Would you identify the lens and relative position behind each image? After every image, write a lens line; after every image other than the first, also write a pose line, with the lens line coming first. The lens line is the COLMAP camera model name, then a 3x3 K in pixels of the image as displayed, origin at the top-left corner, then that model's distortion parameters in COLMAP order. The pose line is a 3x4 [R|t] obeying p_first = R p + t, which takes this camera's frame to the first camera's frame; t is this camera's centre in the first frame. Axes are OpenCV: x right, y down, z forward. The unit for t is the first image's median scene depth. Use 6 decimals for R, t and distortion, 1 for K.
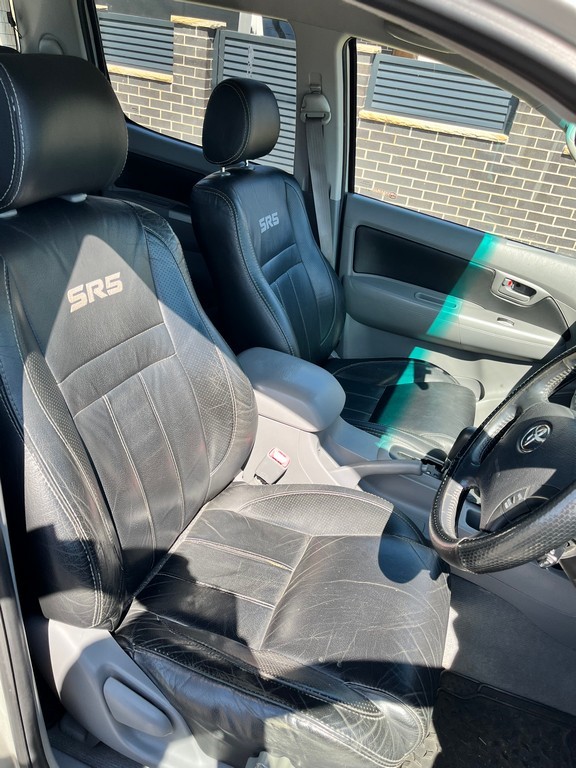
lens RADIAL K [[613.5, 0, 288.0], [0, 613.5, 384.0], [0, 0, 1]] dist [0.097214, -0.095005]
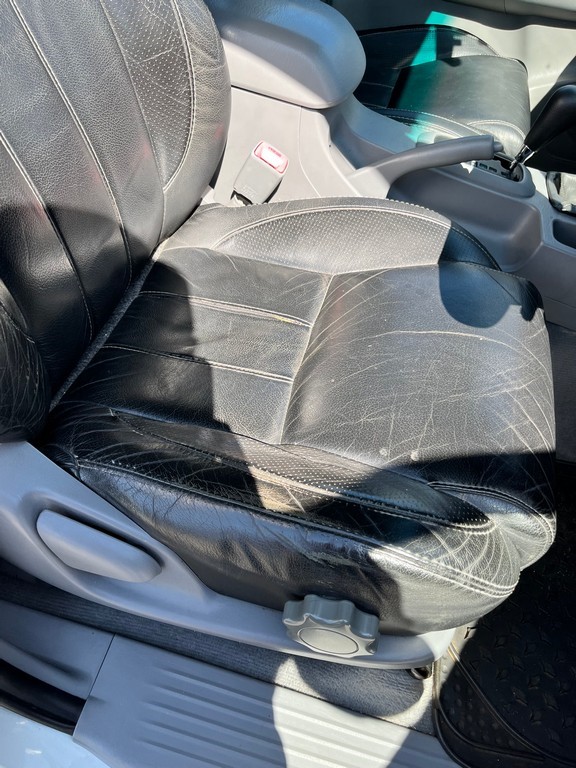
lens RADIAL K [[613.5, 0, 288.0], [0, 613.5, 384.0], [0, 0, 1]] dist [0.097214, -0.095005]
pose [[0.994777, -0.088164, 0.051446, -0.055219], [0.063815, 0.930507, 0.360673, 0.120641], [-0.079669, -0.355506, 0.931272, 0.367685]]
